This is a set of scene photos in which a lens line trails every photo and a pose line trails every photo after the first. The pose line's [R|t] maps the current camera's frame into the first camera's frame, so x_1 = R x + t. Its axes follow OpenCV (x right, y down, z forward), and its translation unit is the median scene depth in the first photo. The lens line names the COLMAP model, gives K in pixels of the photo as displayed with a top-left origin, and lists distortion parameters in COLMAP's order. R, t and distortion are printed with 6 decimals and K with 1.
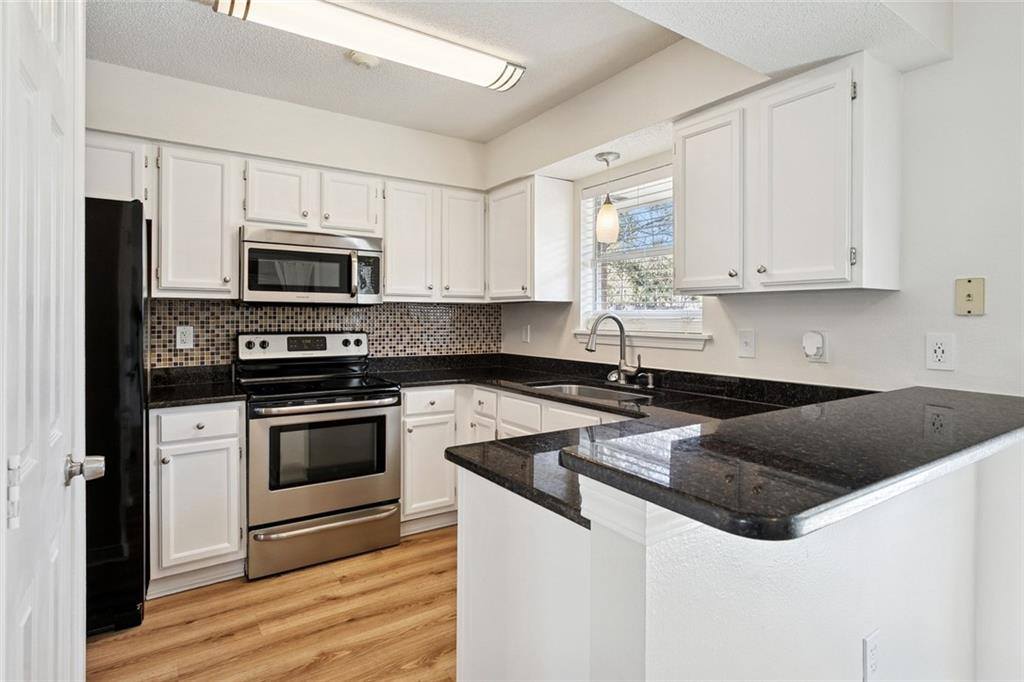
lens RADIAL K [[535.2, 0, 513.1], [0, 535.2, 322.7], [0, 0, 1]] dist [-0.002891, -0.000470]
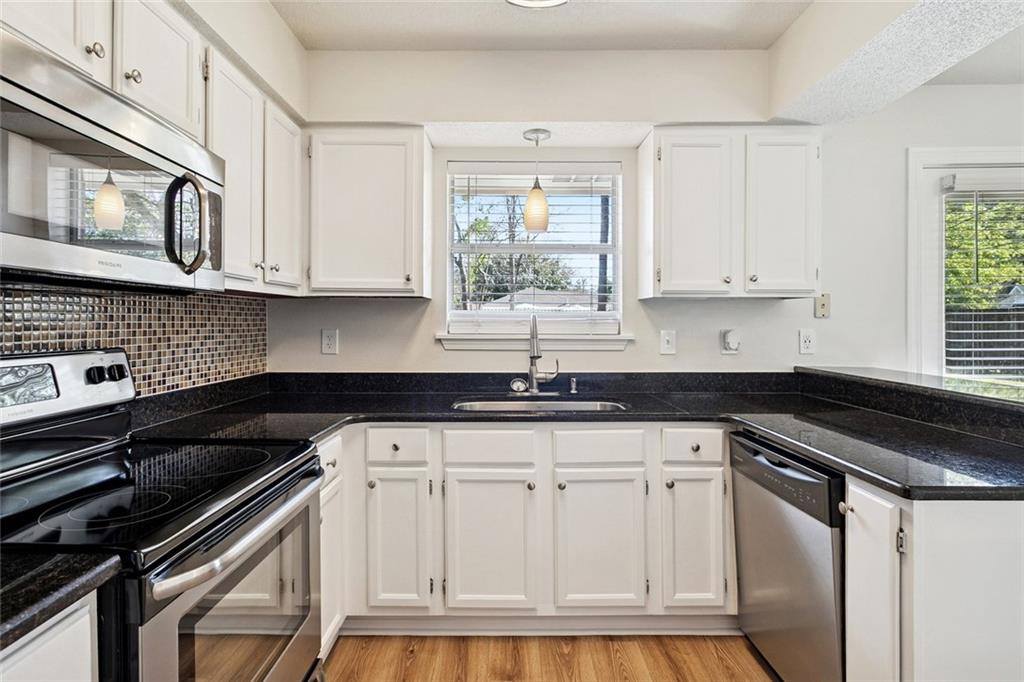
lens RADIAL K [[535.2, 0, 513.1], [0, 535.2, 322.7], [0, 0, 1]] dist [-0.002891, -0.000470]
pose [[0.553614, -0.004743, 0.832760, -0.546829], [0.007379, 0.999972, 0.000789, -0.004048], [-0.832741, 0.005708, 0.553634, 0.523617]]
